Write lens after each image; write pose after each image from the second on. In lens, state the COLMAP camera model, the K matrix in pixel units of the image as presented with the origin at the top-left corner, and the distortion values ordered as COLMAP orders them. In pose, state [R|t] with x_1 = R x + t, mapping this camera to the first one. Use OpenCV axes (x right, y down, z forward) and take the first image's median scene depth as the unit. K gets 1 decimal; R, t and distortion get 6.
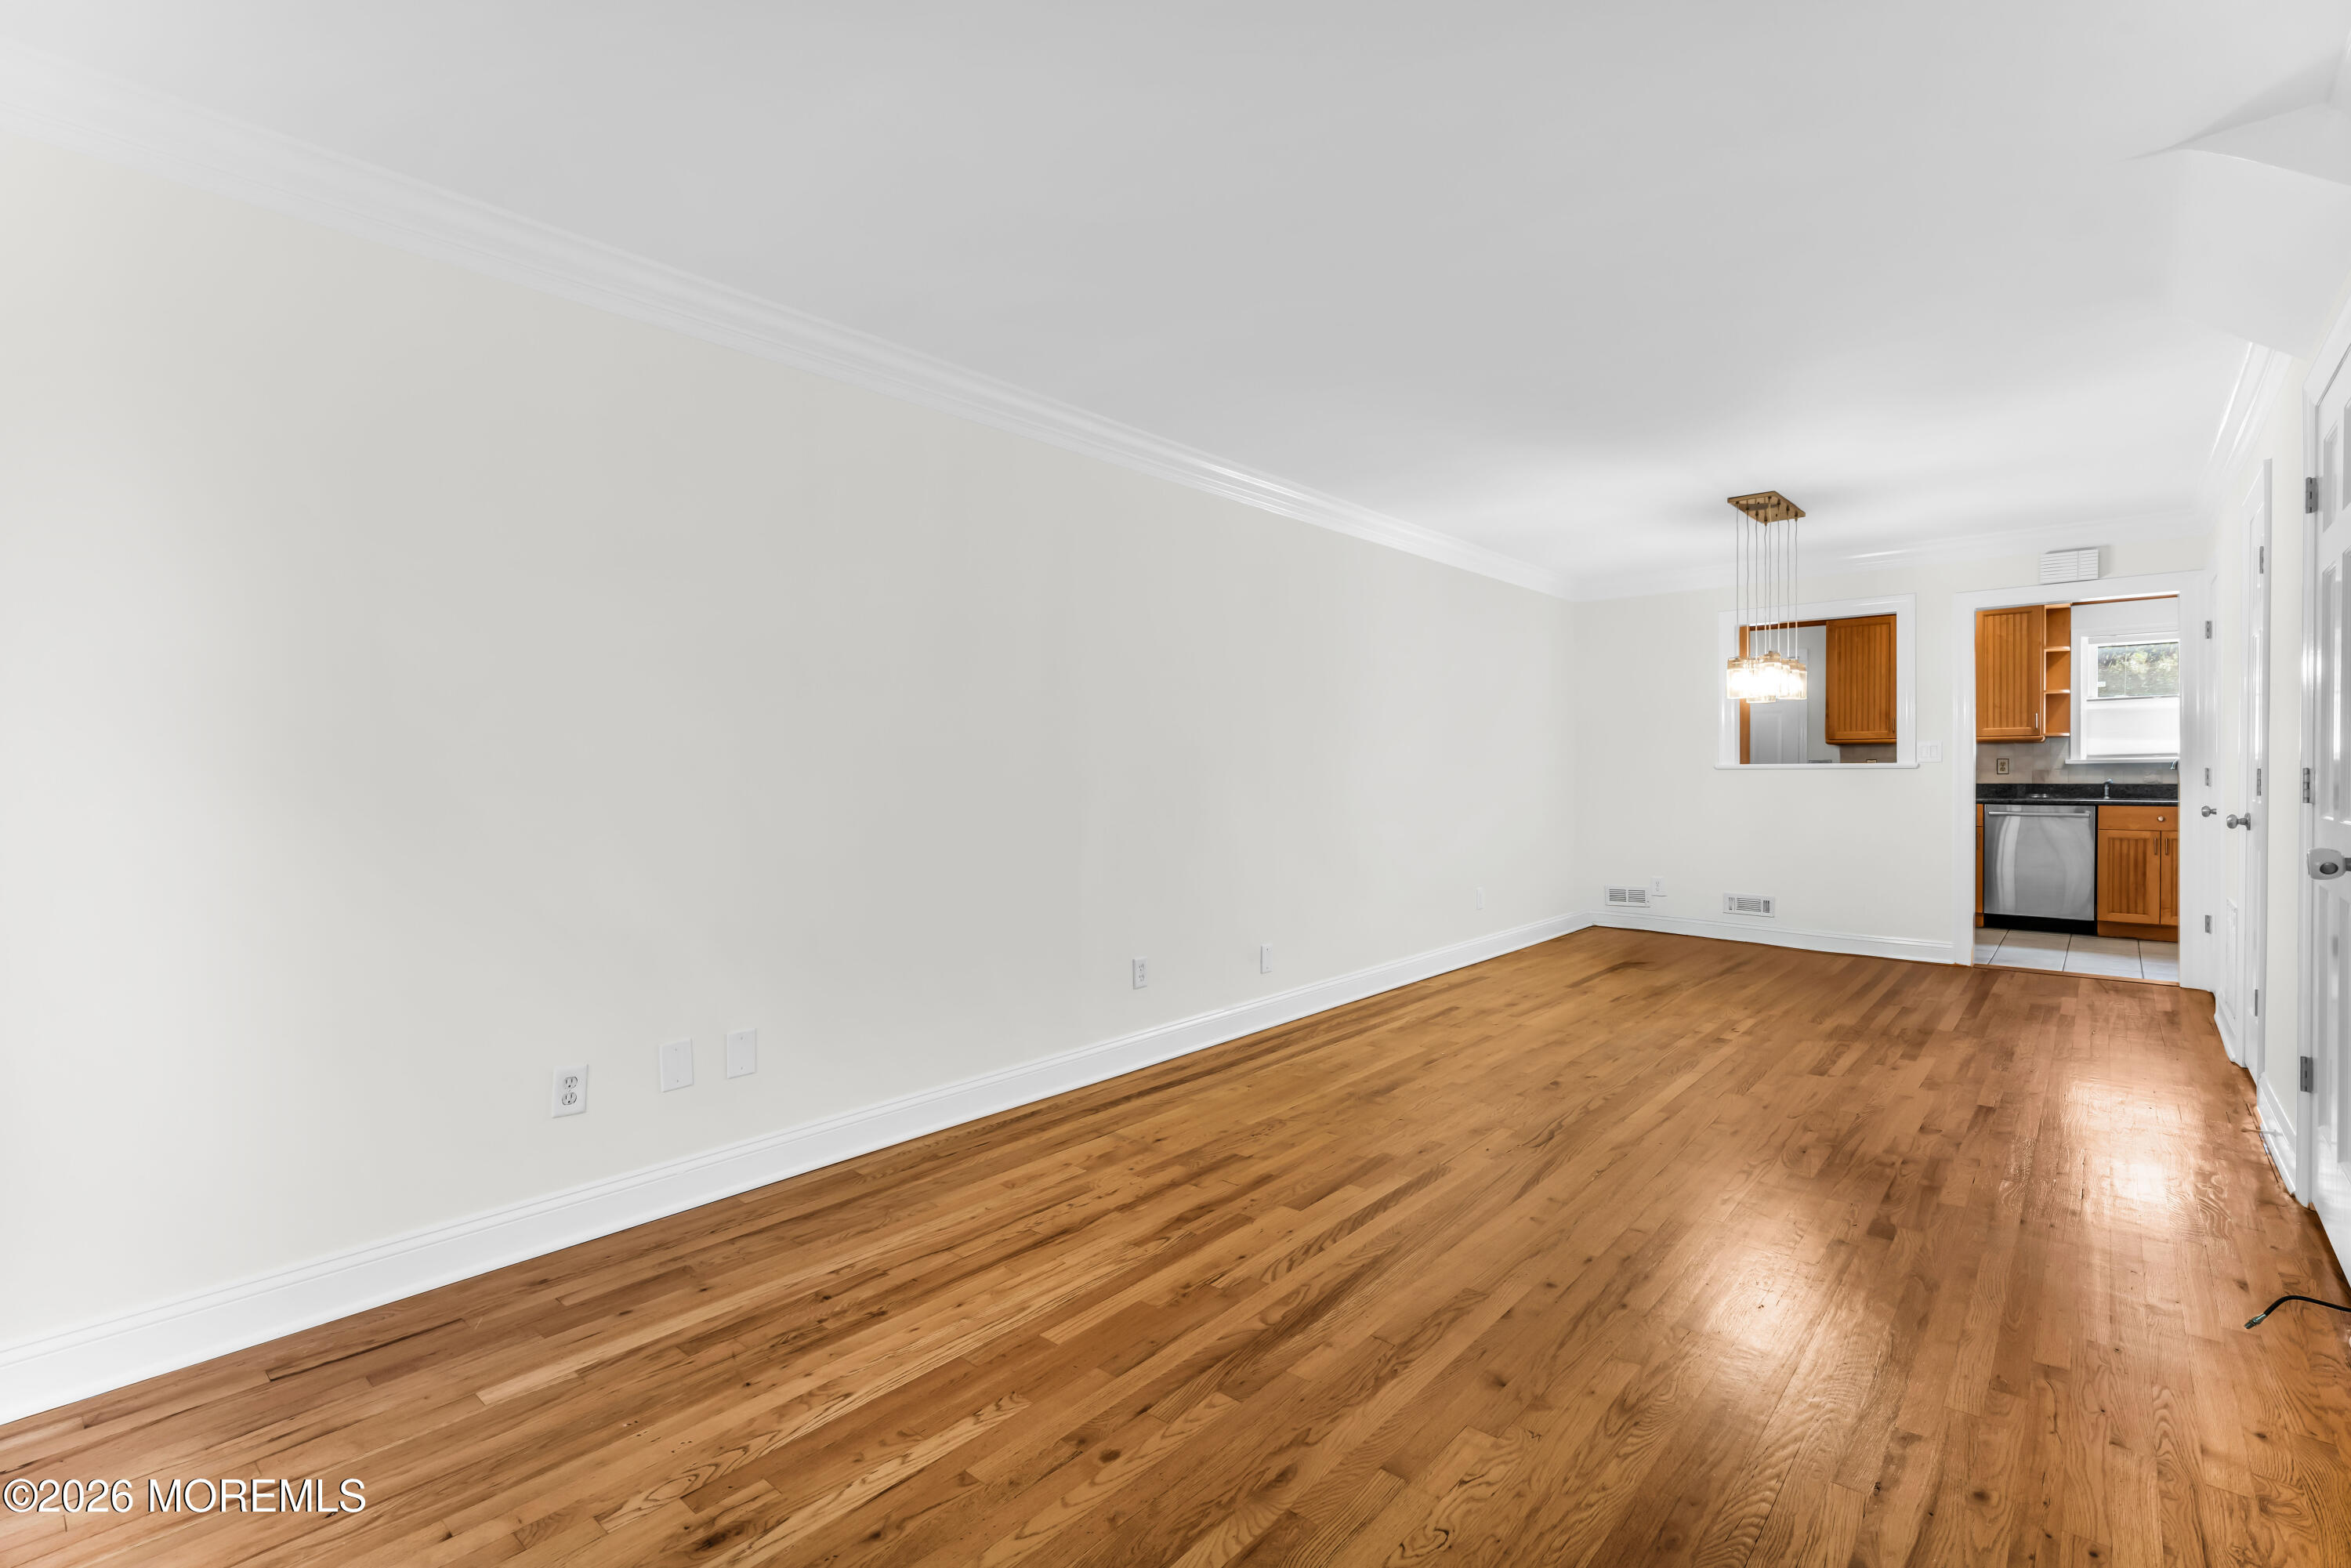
lens RADIAL K [[1095.9, 0, 1158.8], [0, 1095.9, 789.4], [0, 0, 1]] dist [0.001307, 0.000617]
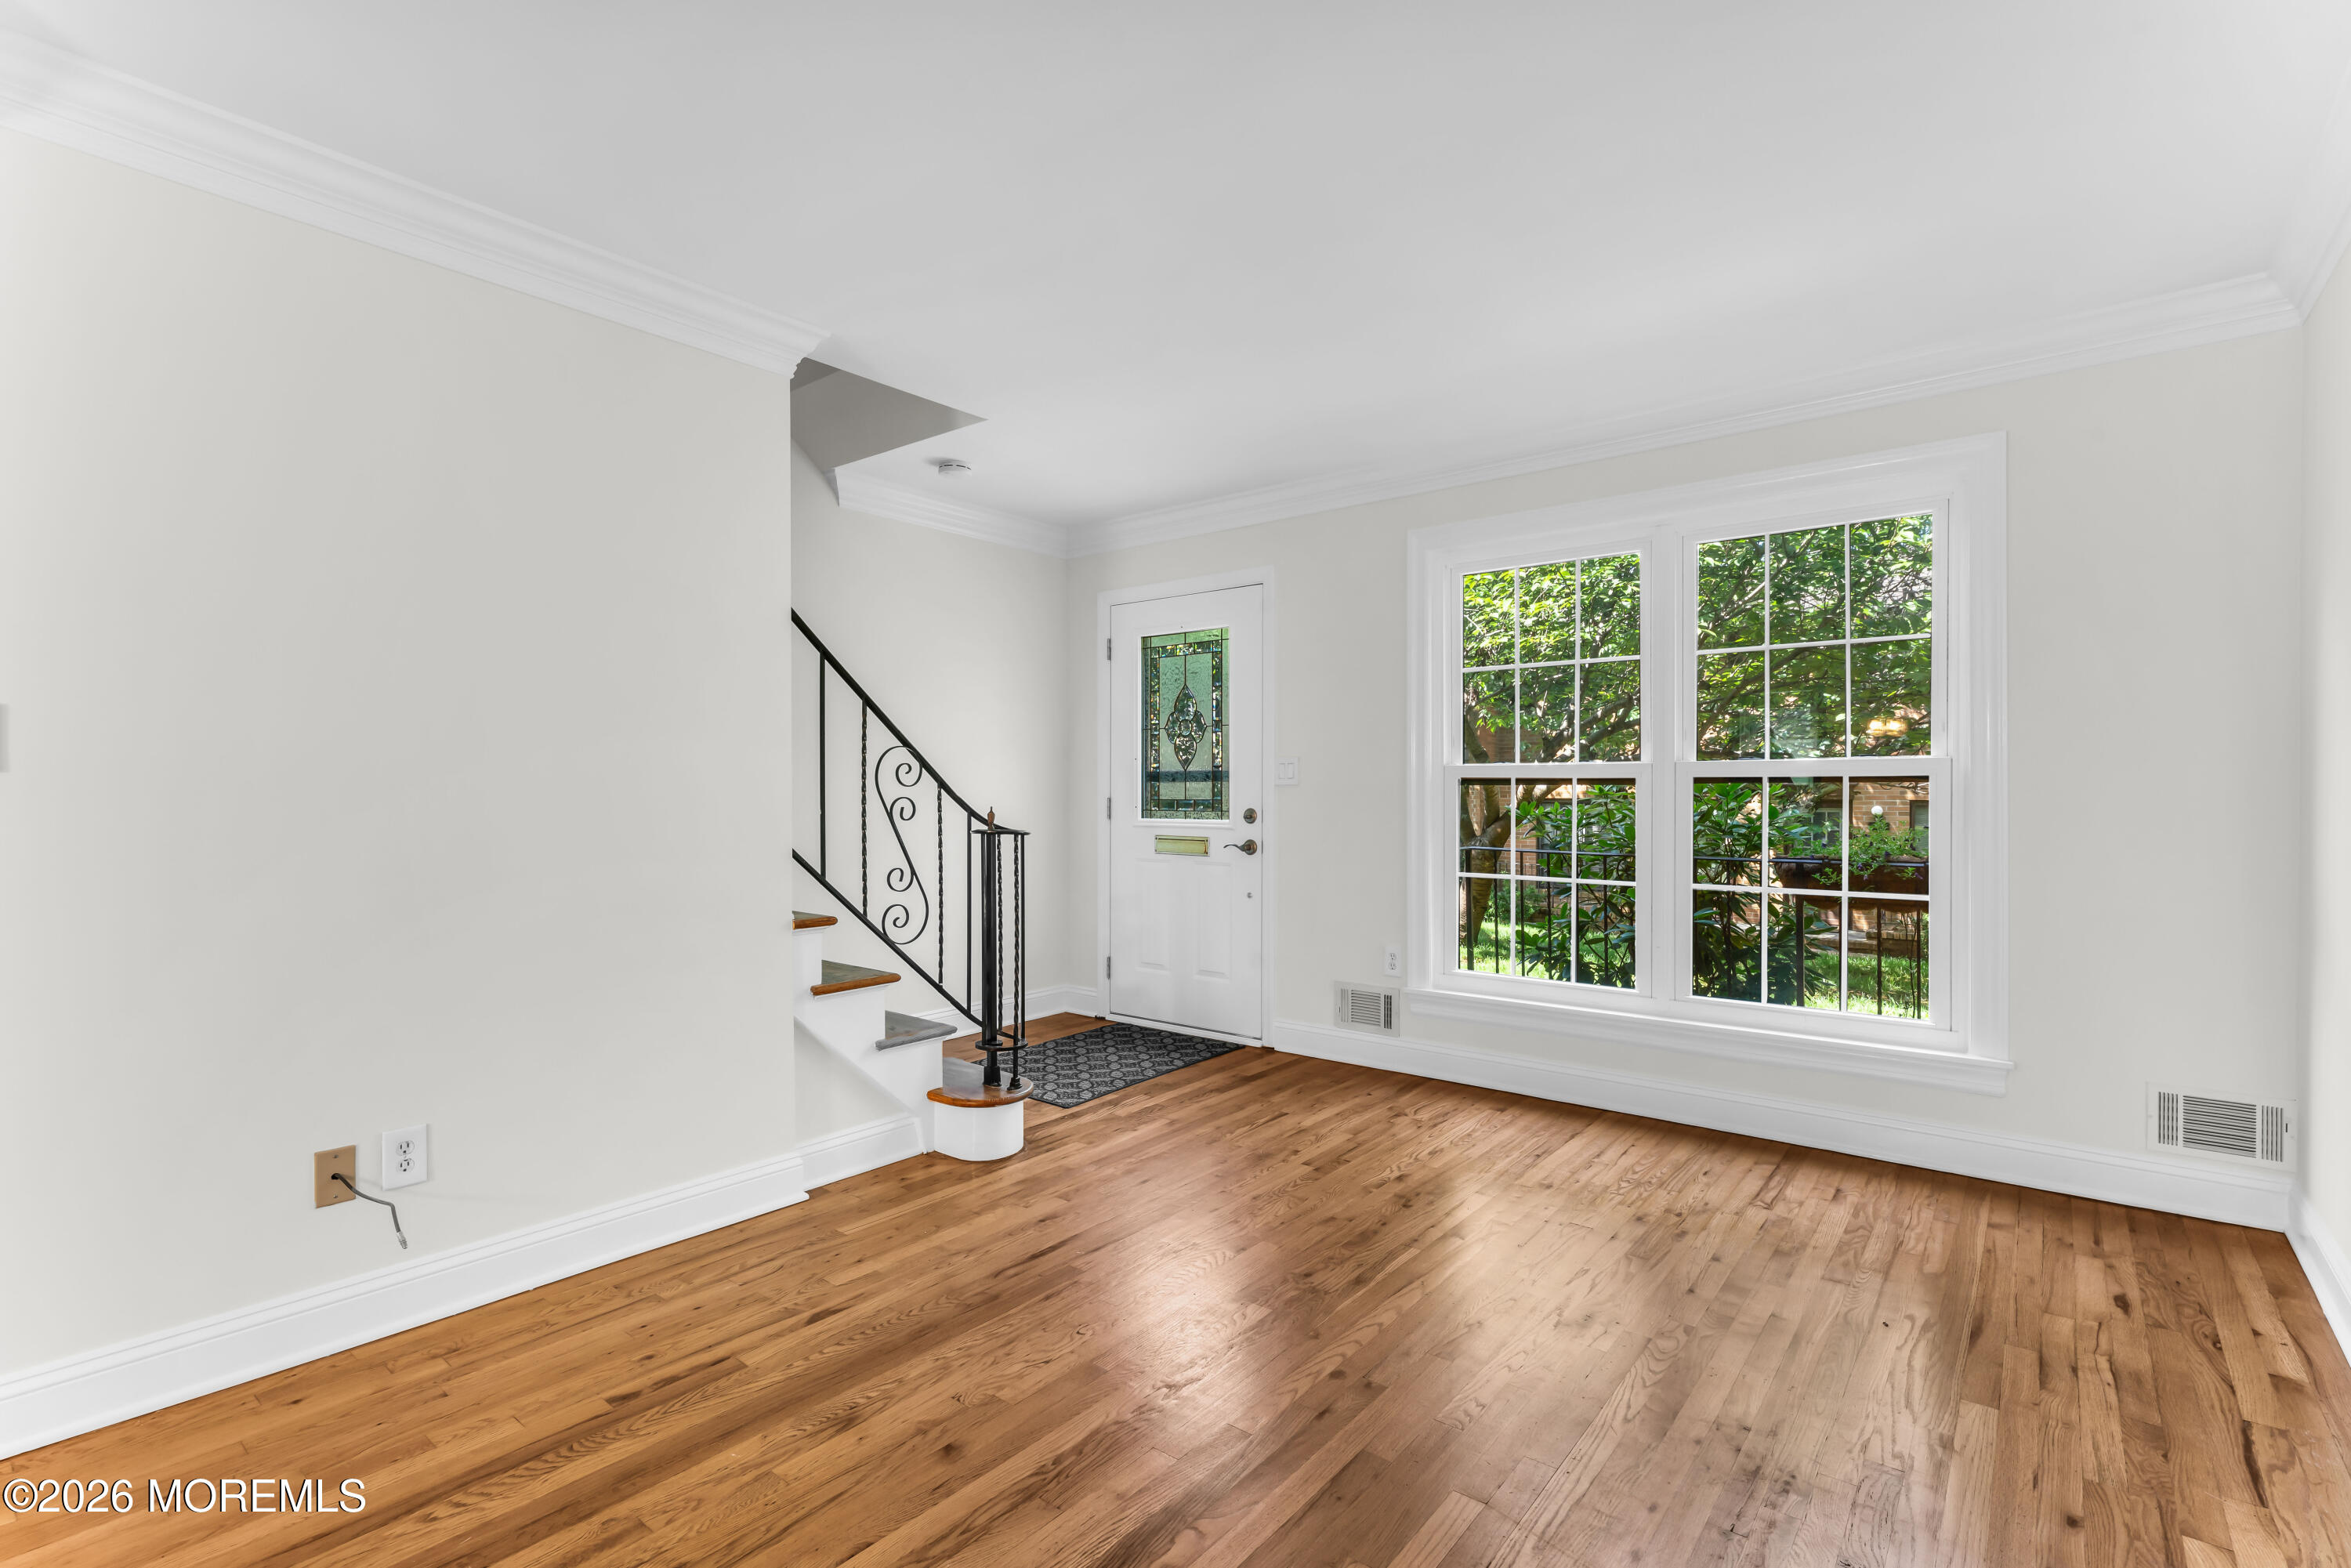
lens RADIAL K [[1095.9, 0, 1158.4], [0, 1095.9, 801.2], [0, 0, 1]] dist [0.001307, 0.000617]
pose [[-0.999538, 0.009217, -0.028954, 0.122068], [0.008387, 0.999554, 0.028674, -0.025869], [0.029205, 0.028418, -0.999169, 1.500360]]
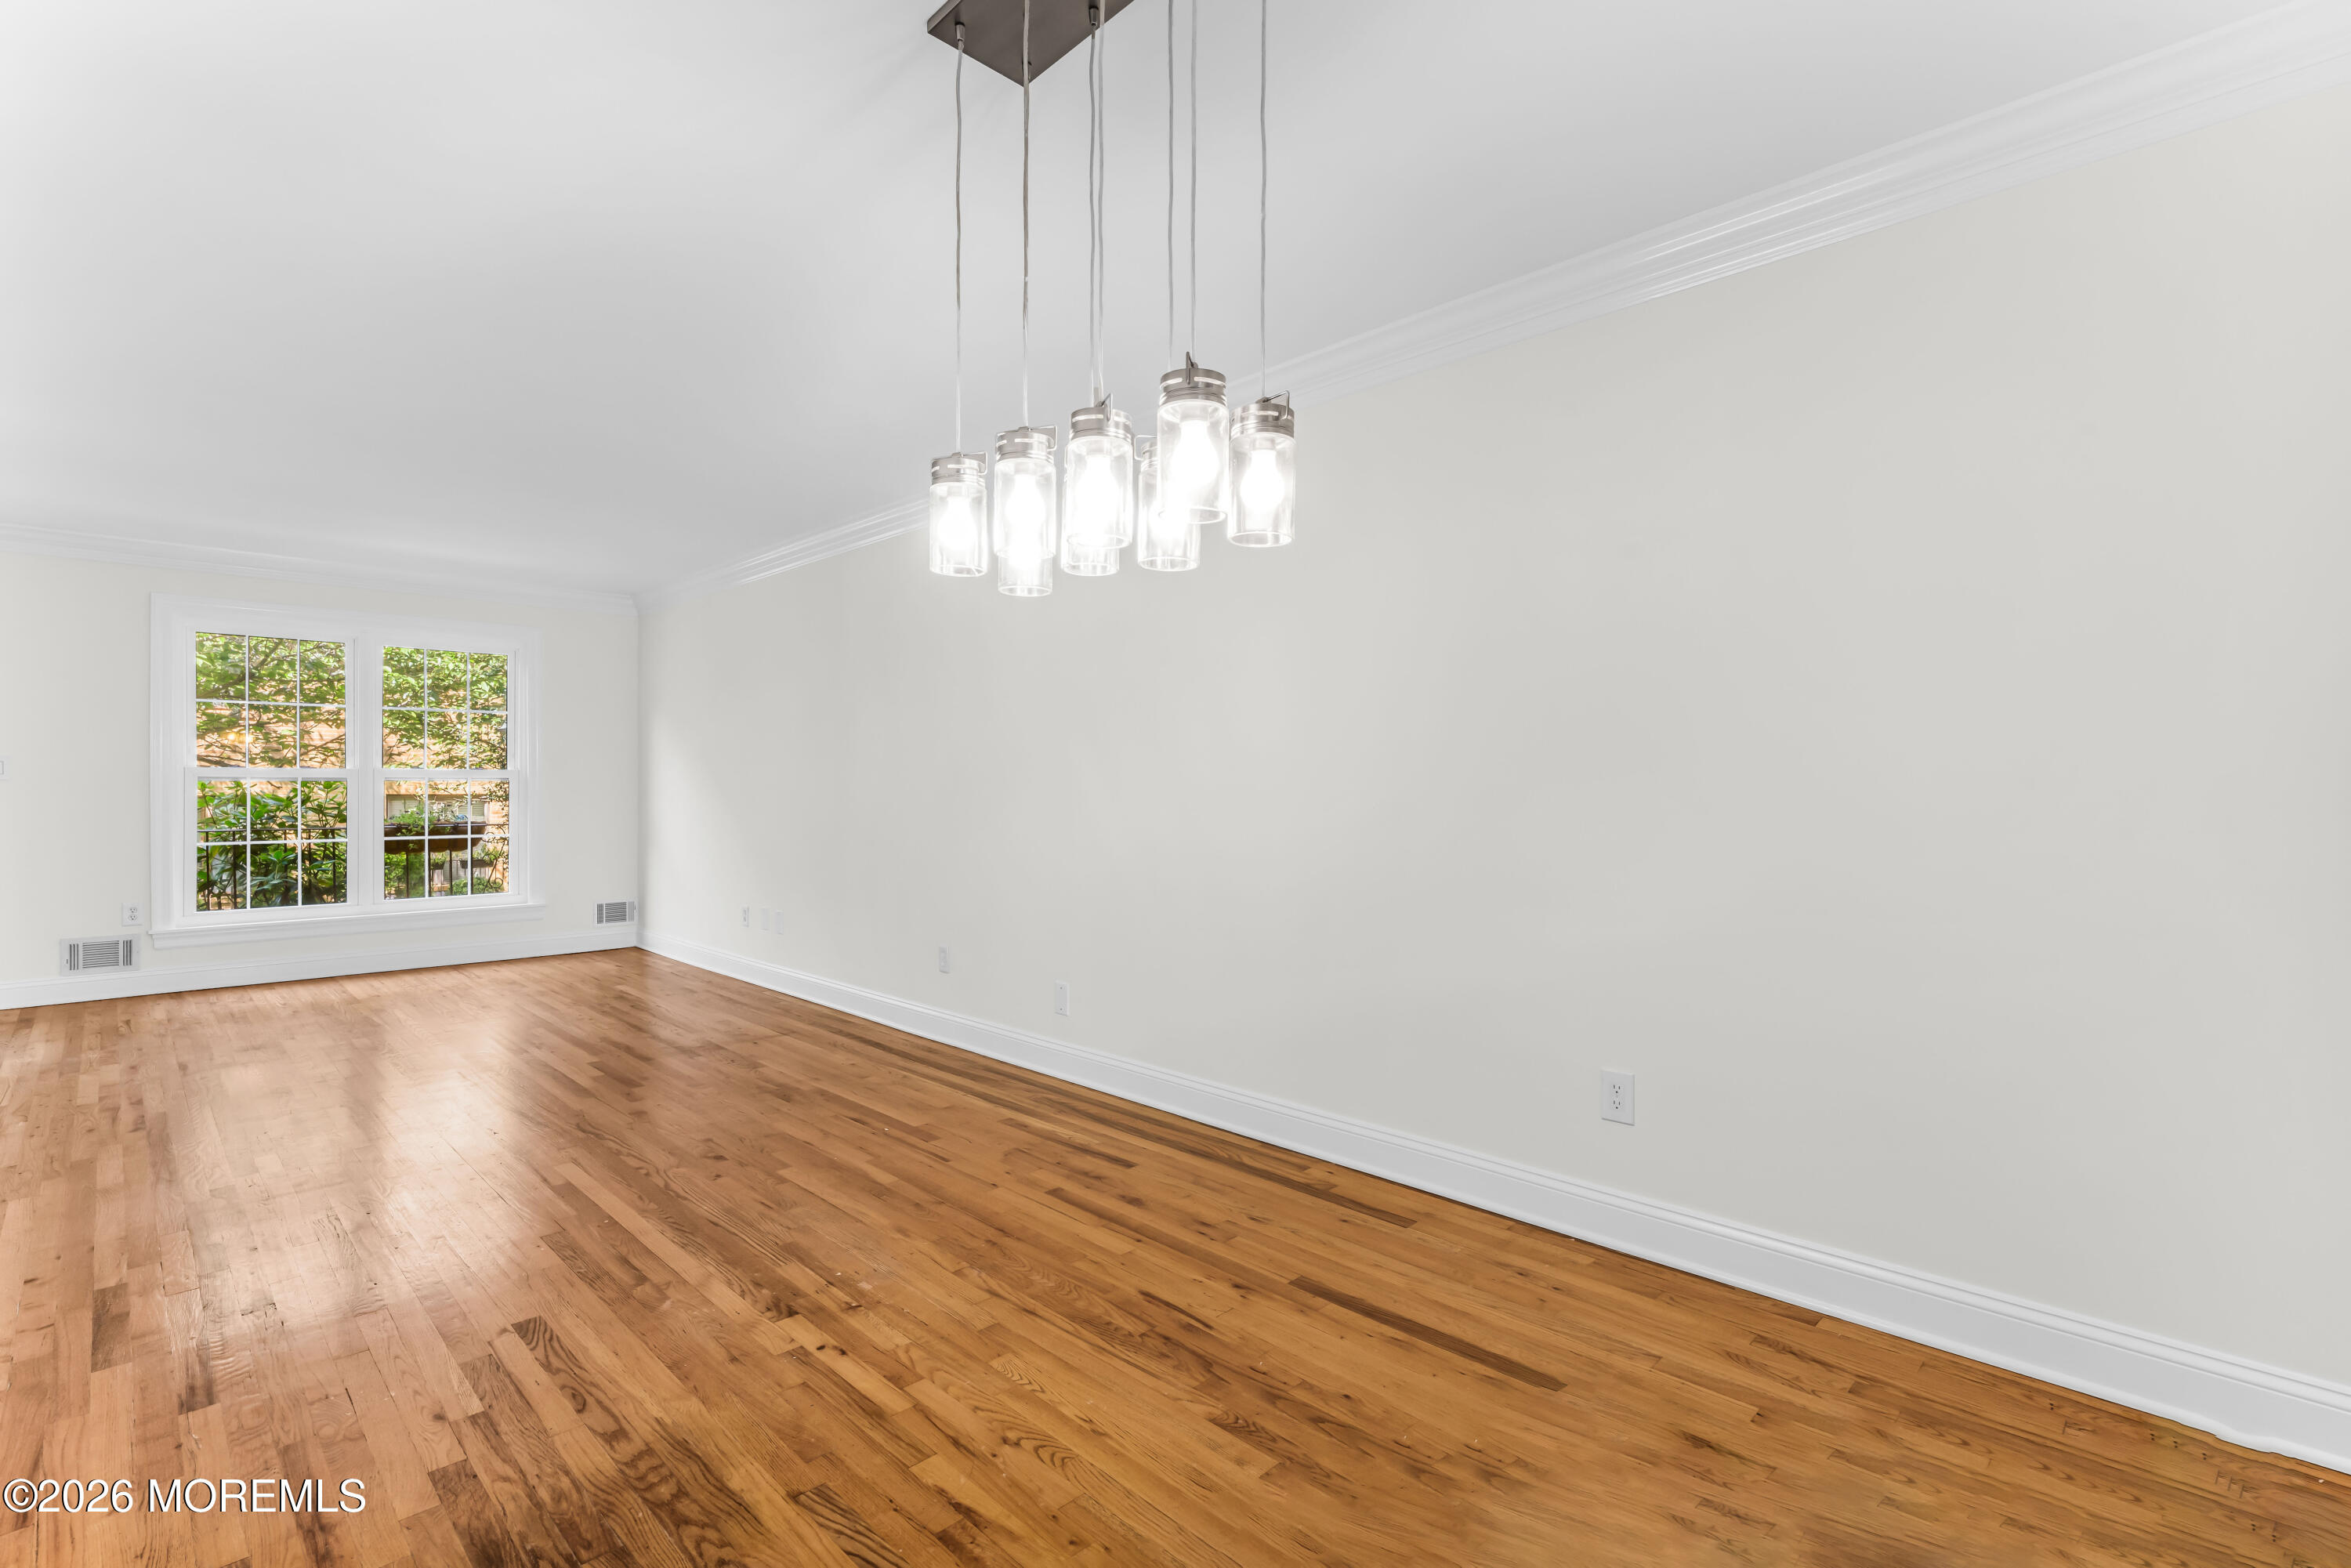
lens RADIAL K [[1095.9, 0, 1174.0], [0, 1095.9, 781.4], [0, 0, 1]] dist [0.001307, 0.000617]
pose [[-0.081111, 0.003370, -0.996699, 1.751951], [-0.015202, 0.999874, 0.004617, -0.040616], [0.996589, 0.015527, -0.081050, 2.119224]]
